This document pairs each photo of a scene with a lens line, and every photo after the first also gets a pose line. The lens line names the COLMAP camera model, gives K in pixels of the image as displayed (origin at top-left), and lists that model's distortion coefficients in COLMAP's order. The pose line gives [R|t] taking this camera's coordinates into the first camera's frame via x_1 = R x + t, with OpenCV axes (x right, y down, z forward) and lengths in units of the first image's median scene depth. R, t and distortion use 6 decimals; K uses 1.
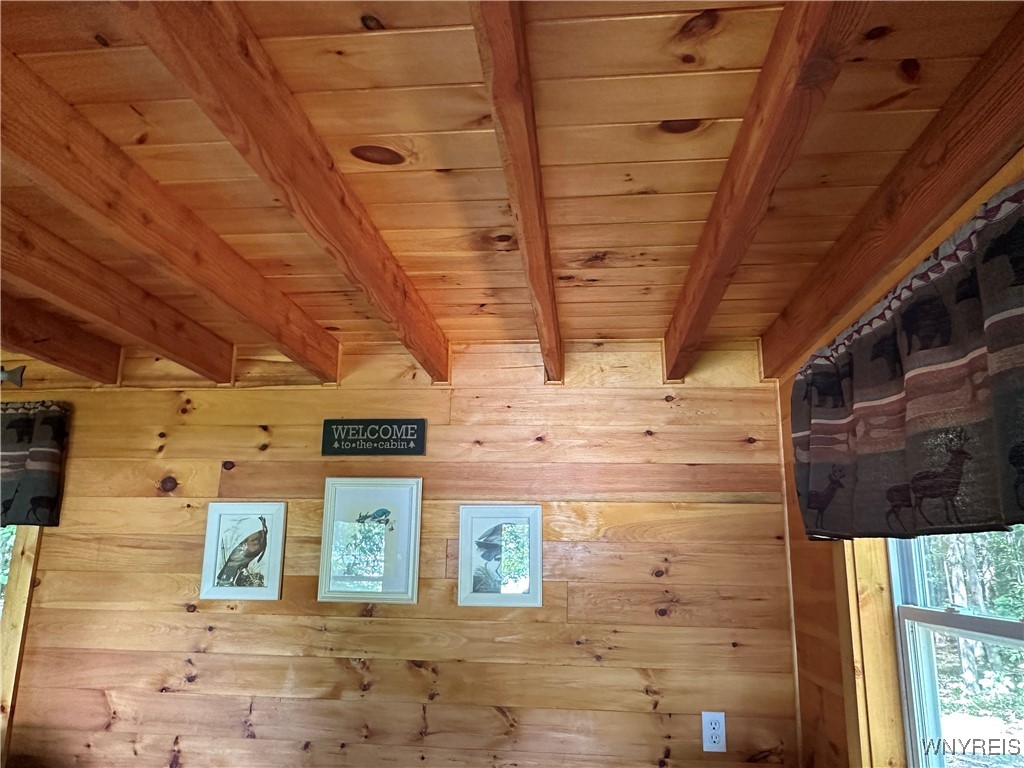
lens RADIAL K [[720.2, 0, 511.2], [0, 720.2, 387.2], [0, 0, 1]] dist [0.054136, -0.064652]
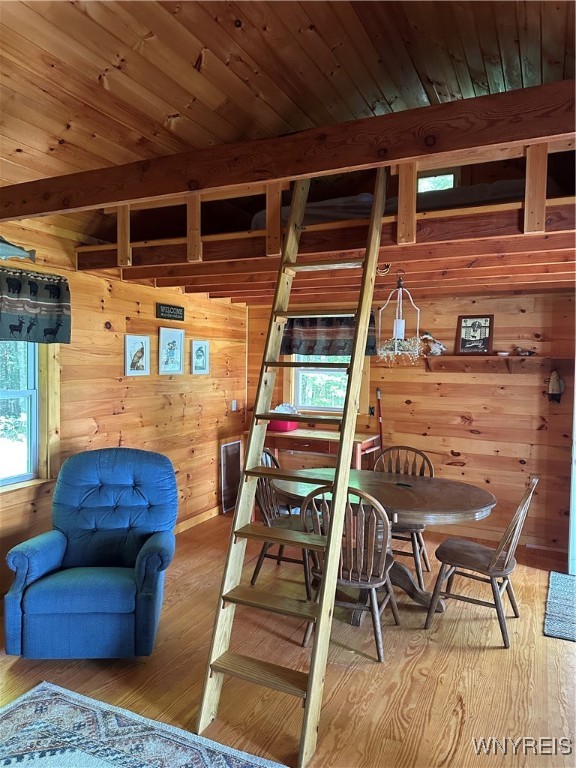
lens RADIAL K [[540.1, 0, 284.0], [0, 540.1, 381.3], [0, 0, 1]] dist [0.054136, -0.064652]
pose [[0.335922, -0.046588, 0.940737, -1.862173], [-0.226385, 0.965504, 0.128653, -0.031560], [-0.914279, -0.256186, 0.313787, -0.019765]]
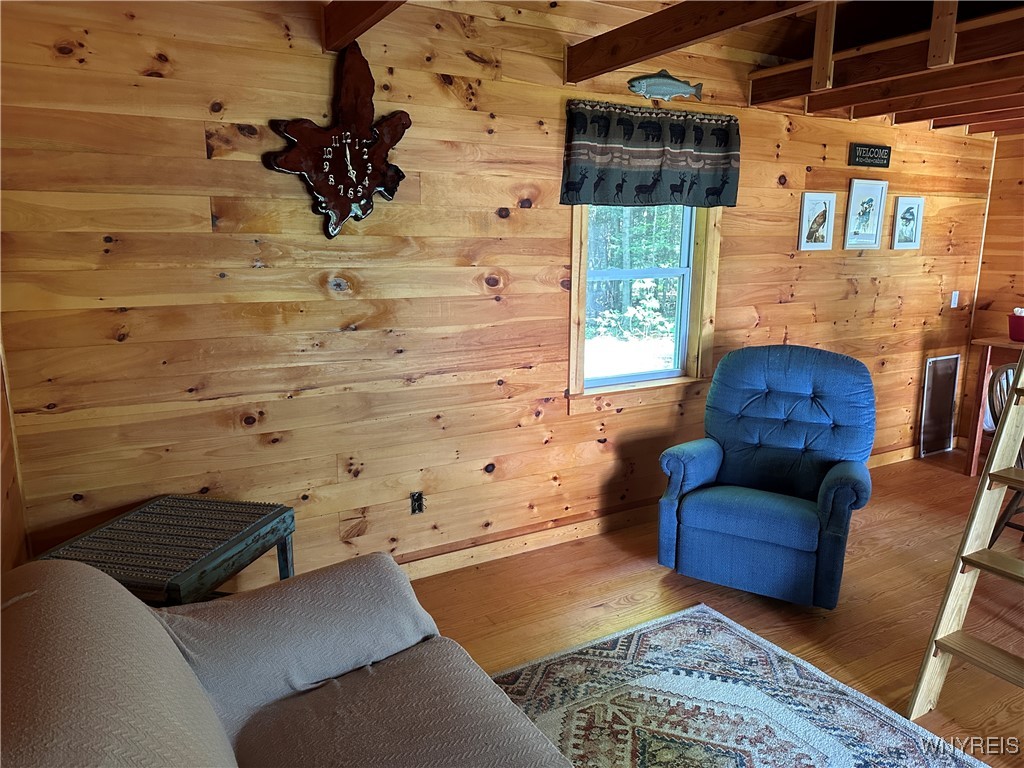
lens RADIAL K [[720.2, 0, 487.1], [0, 720.2, 389.0], [0, 0, 1]] dist [0.054136, -0.064652]
pose [[0.815402, -0.133250, 0.563351, -1.990085], [-0.117198, 0.914999, 0.386060, 0.015235], [-0.566908, -0.380817, 0.730475, 0.042543]]
